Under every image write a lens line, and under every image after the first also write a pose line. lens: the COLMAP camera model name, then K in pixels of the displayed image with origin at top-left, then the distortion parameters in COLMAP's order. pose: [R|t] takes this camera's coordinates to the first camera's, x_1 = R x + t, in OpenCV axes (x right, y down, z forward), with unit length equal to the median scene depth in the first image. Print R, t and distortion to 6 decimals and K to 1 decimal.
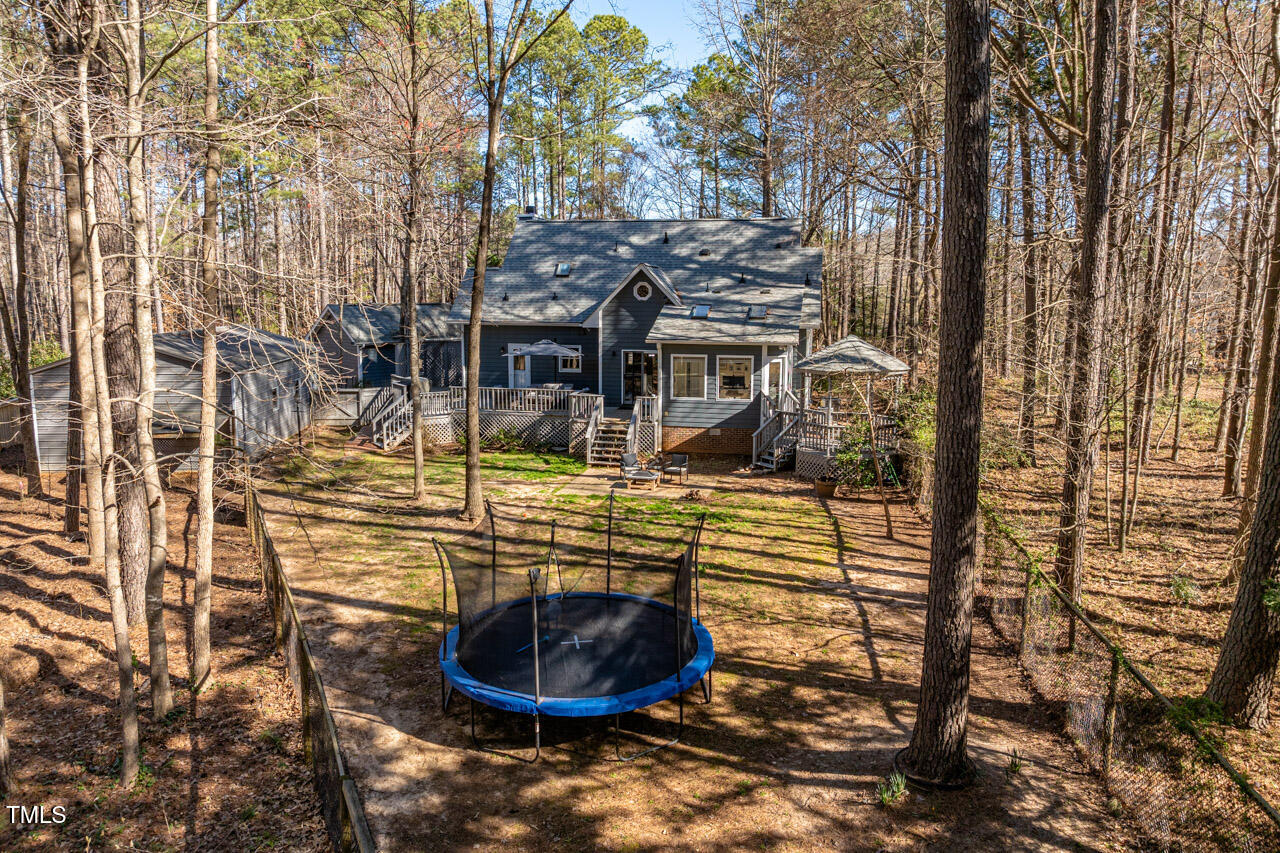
lens RADIAL K [[892.9, 0, 639.8], [0, 892.9, 422.4], [0, 0, 1]] dist [-0.044853, 0.013111]
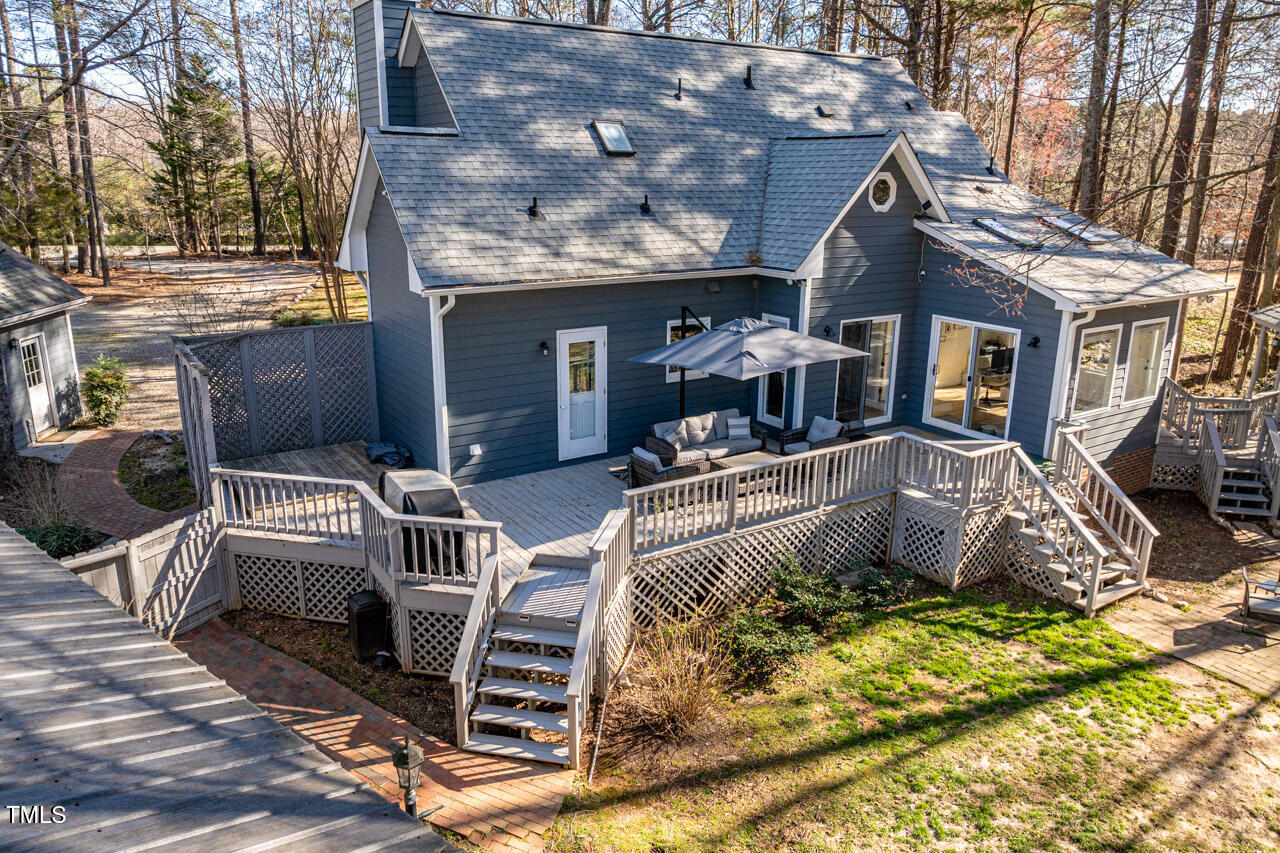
lens RADIAL K [[892.9, 0, 636.8], [0, 892.9, 432.0], [0, 0, 1]] dist [-0.044853, 0.013111]
pose [[0.709832, -0.202197, 0.674725, -0.472953], [0.099662, 0.977106, 0.187966, -0.137828], [-0.697284, -0.066180, 0.713733, 0.828376]]
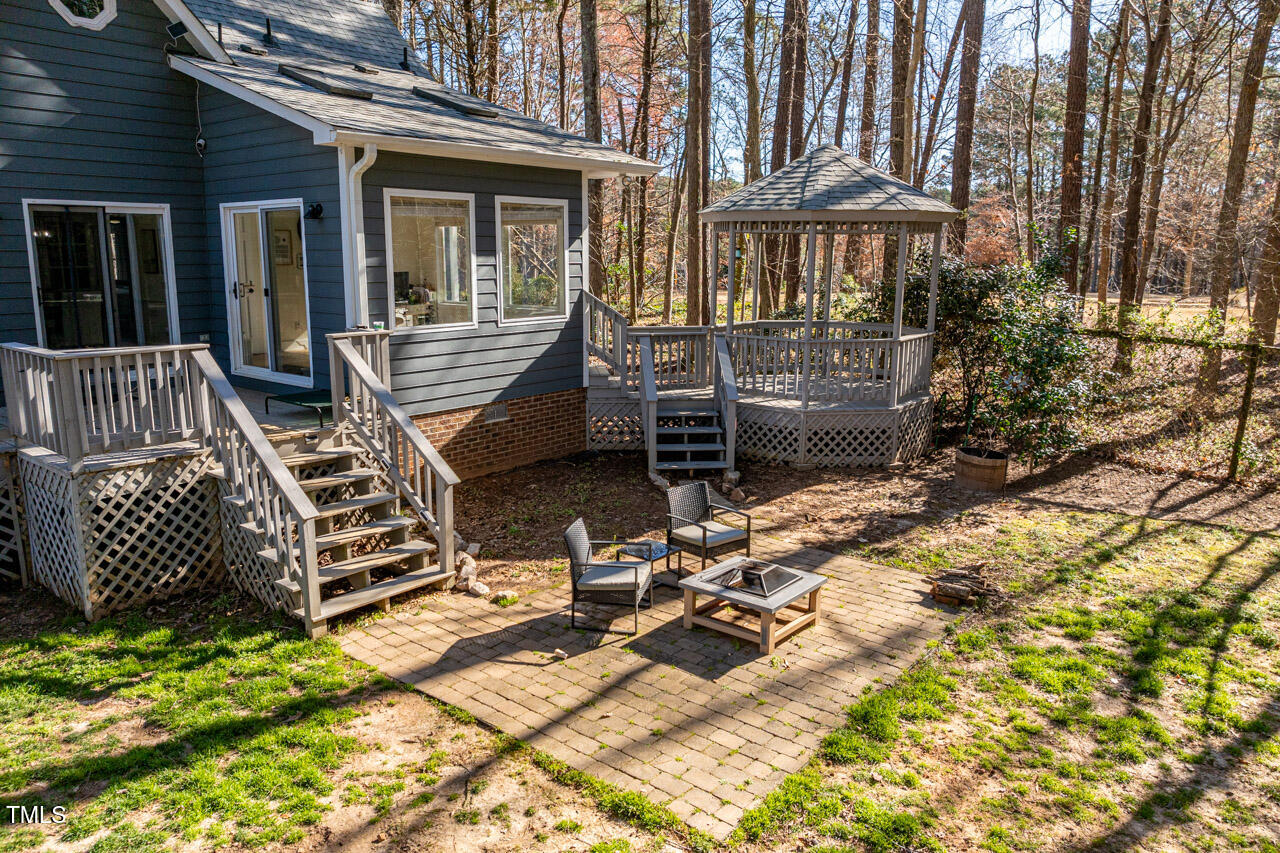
lens RADIAL K [[892.9, 0, 635.3], [0, 892.9, 434.2], [0, 0, 1]] dist [-0.044853, 0.013111]
pose [[0.463926, -0.181728, 0.867034, -0.207240], [0.127442, 0.982243, 0.137685, -0.024282], [-0.876659, 0.046621, 0.478848, 0.784694]]
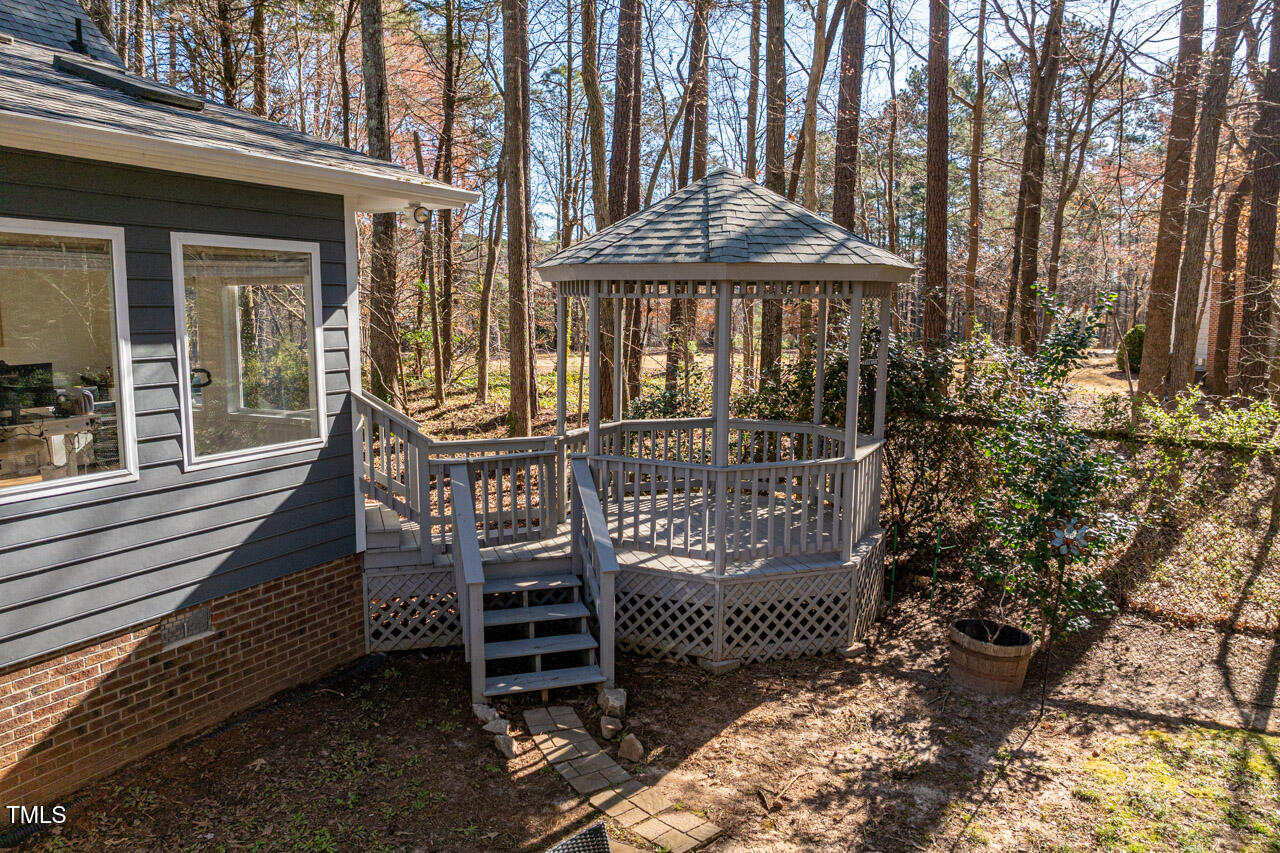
lens RADIAL K [[892.9, 0, 638.4], [0, 892.9, 430.9], [0, 0, 1]] dist [-0.044853, 0.013111]
pose [[0.263202, -0.134463, 0.955324, -0.070896], [0.138042, 0.985299, 0.100650, -0.038871], [-0.954814, 0.105384, 0.277894, 0.853669]]
